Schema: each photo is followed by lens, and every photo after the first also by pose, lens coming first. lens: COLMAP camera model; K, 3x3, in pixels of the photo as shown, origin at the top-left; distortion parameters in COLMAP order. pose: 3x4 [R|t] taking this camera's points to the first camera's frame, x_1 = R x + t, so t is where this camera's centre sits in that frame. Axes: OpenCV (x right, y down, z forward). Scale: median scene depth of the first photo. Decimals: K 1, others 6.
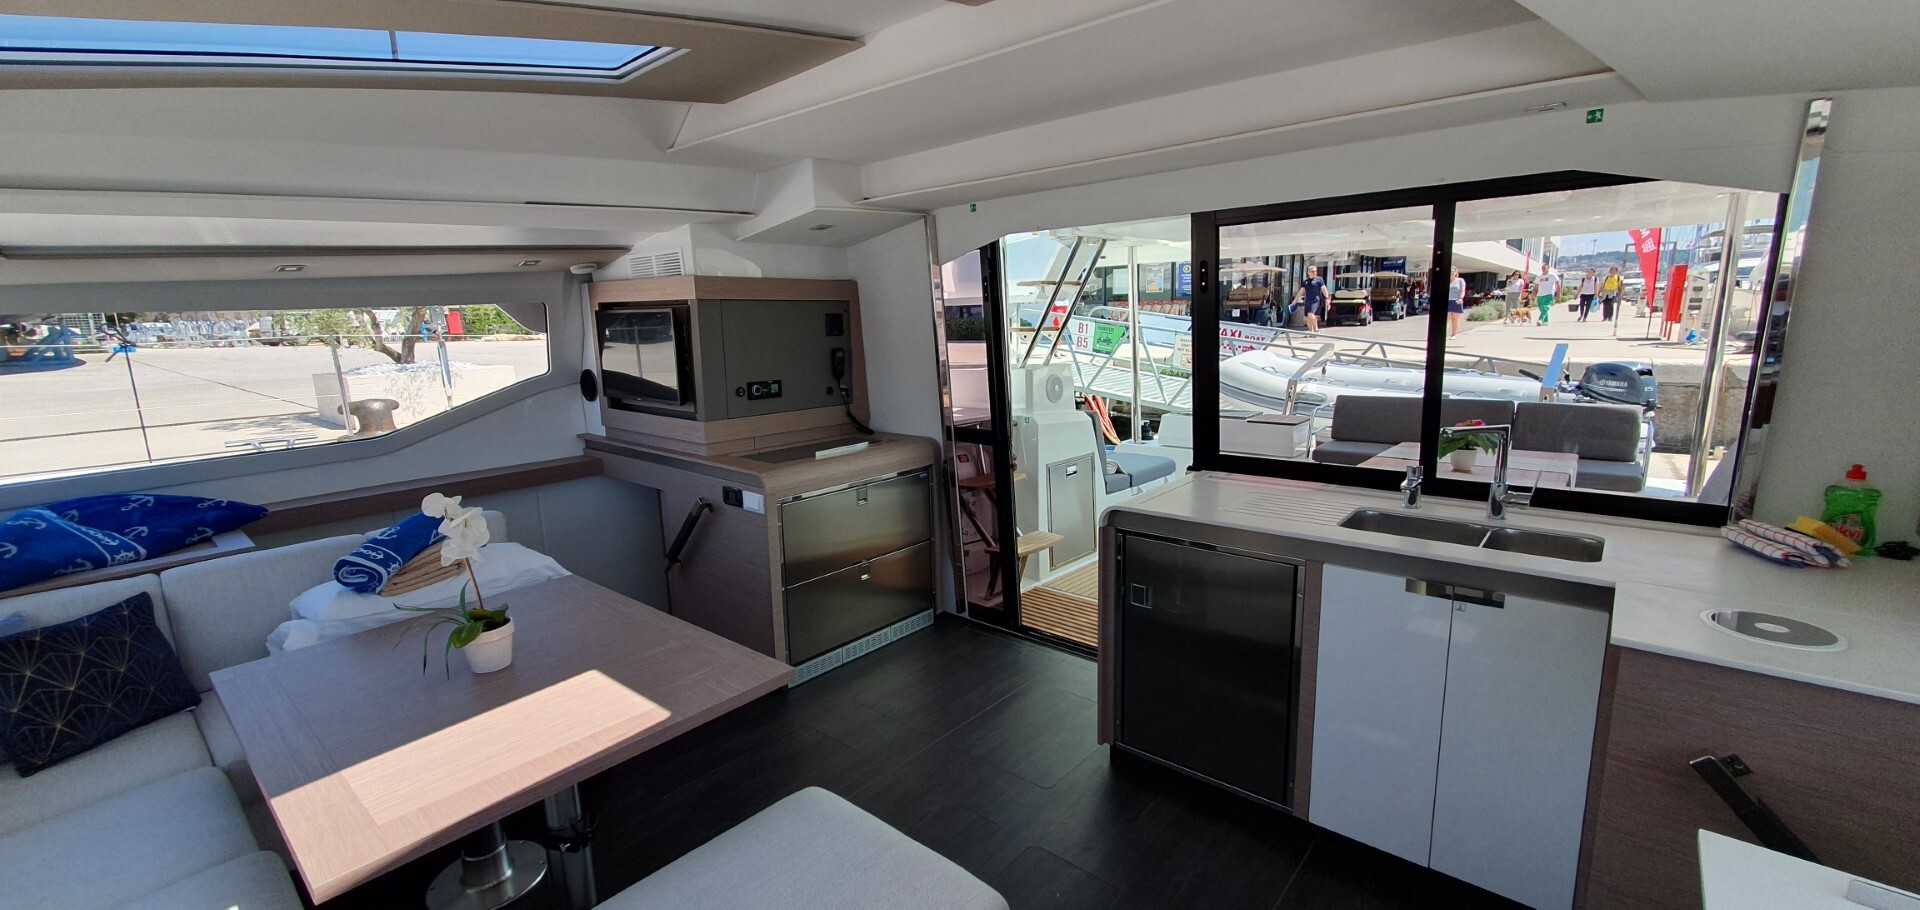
lens RADIAL K [[746.0, 0, 949.4], [0, 746.0, 450.6], [0, 0, 1]] dist [0.002491, -0.000071]
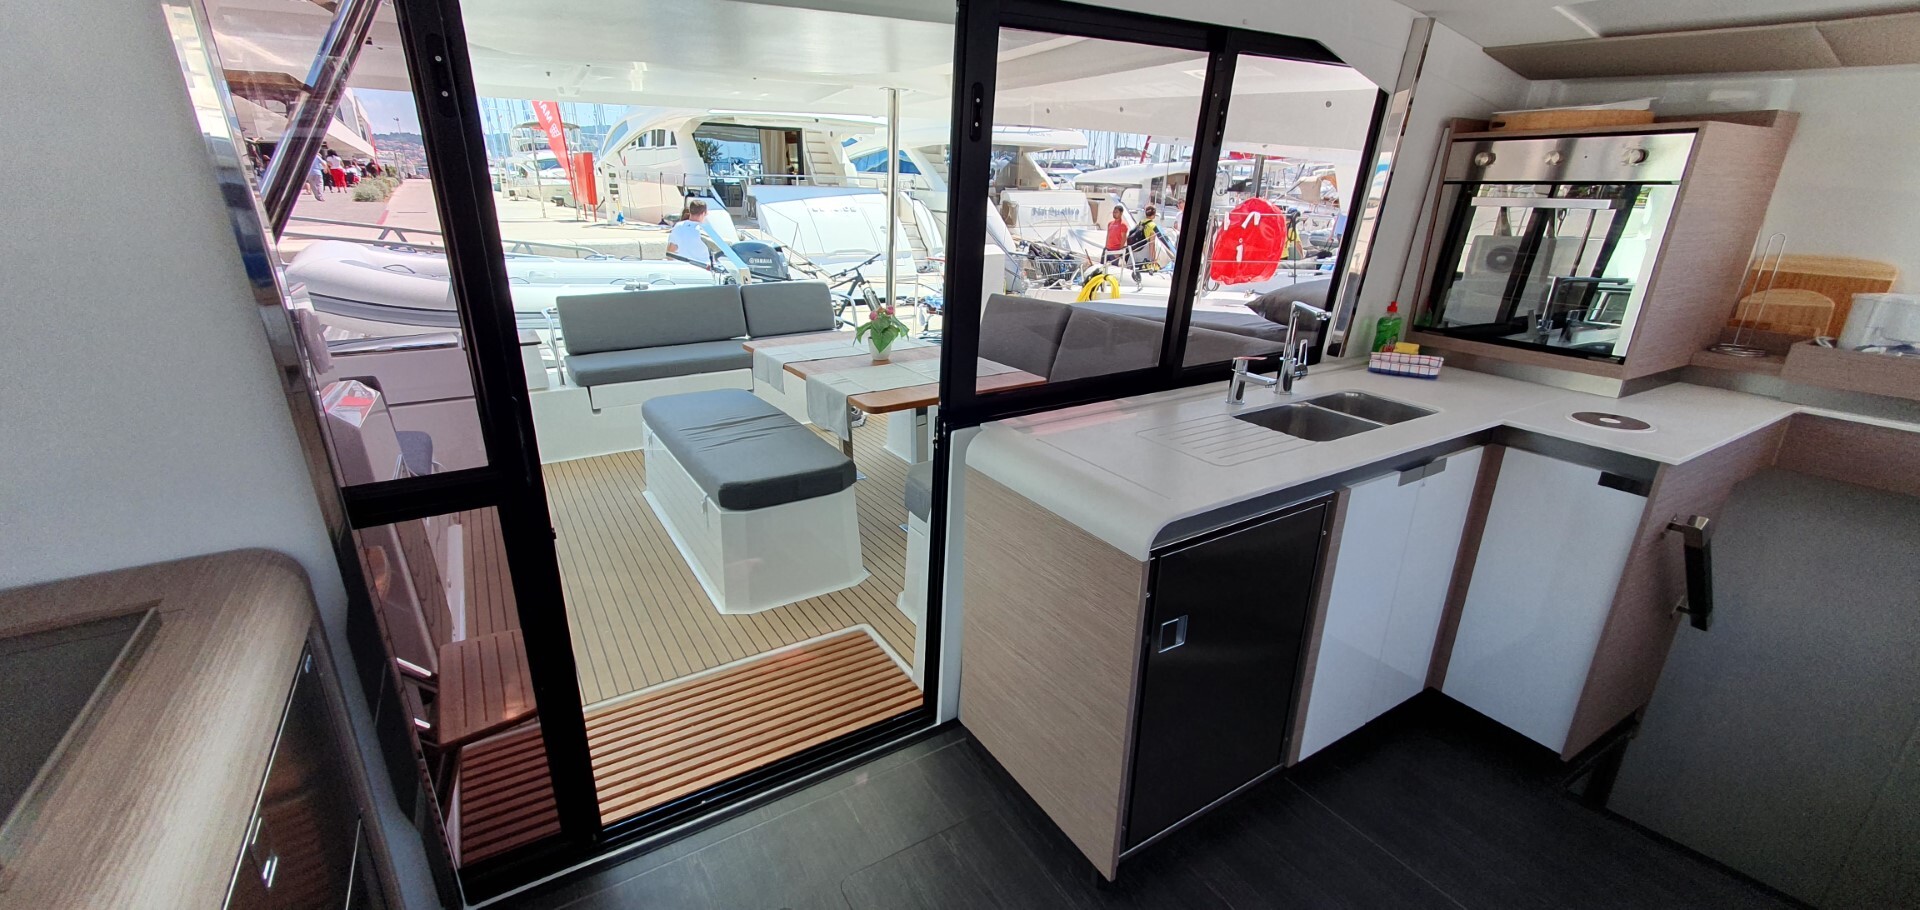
lens RADIAL K [[746.0, 0, 949.4], [0, 746.0, 450.6], [0, 0, 1]] dist [0.002491, -0.000071]
pose [[0.304580, -0.281665, 0.909888, -0.218930], [0.142941, 0.957975, 0.248702, -0.090629], [-0.941700, 0.054310, 0.332042, 0.630964]]
